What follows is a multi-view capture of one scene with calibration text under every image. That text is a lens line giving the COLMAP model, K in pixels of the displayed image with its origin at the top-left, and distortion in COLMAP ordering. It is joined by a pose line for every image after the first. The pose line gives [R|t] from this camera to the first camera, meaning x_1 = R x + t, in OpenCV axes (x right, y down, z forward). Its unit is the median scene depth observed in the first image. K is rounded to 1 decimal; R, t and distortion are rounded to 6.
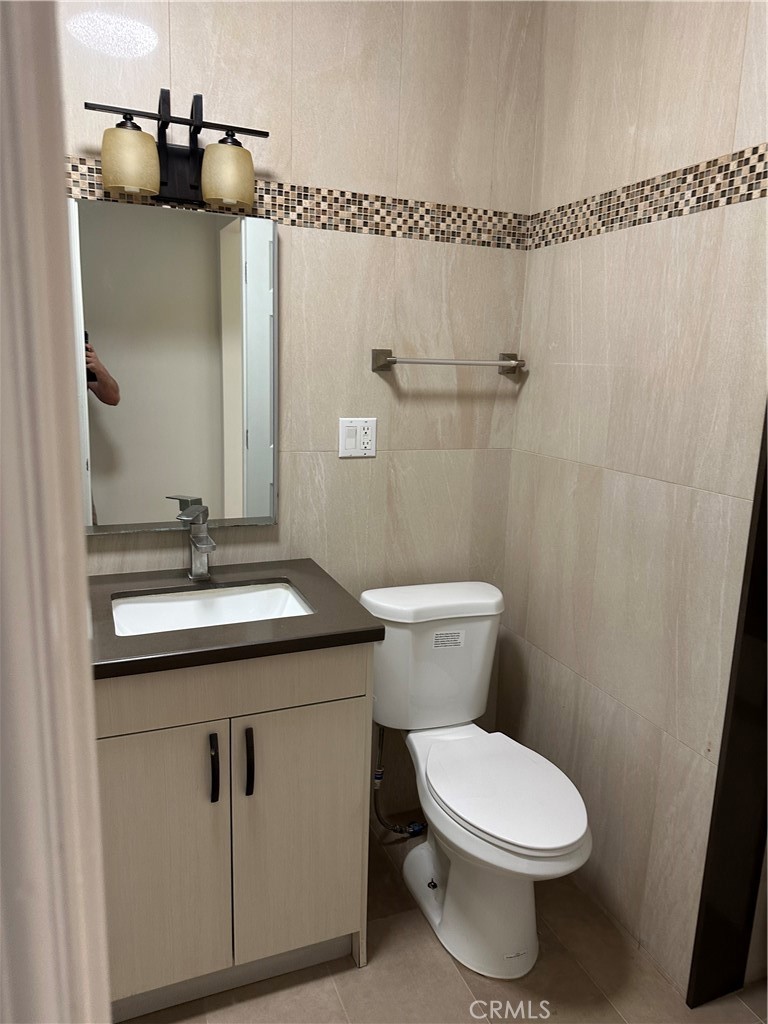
lens RADIAL K [[735.7, 0, 384.0], [0, 735.7, 512.0], [0, 0, 1]] dist [0.007667, -0.001107]
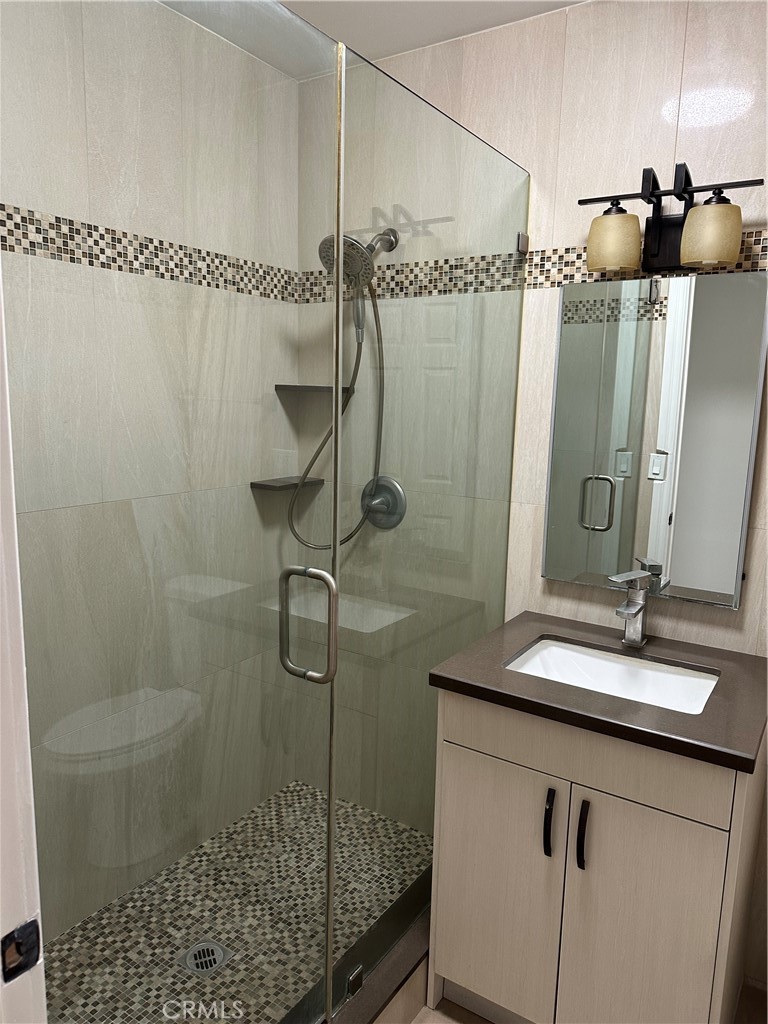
lens RADIAL K [[711.3, 0, 384.0], [0, 711.3, 512.0], [0, 0, 1]] dist [-0.003665, -0.003855]
pose [[0.556514, 0.116650, -0.822609, 0.348321], [-0.188054, 0.982085, 0.012042, -0.034232], [0.809276, 0.147993, 0.568480, 0.182845]]
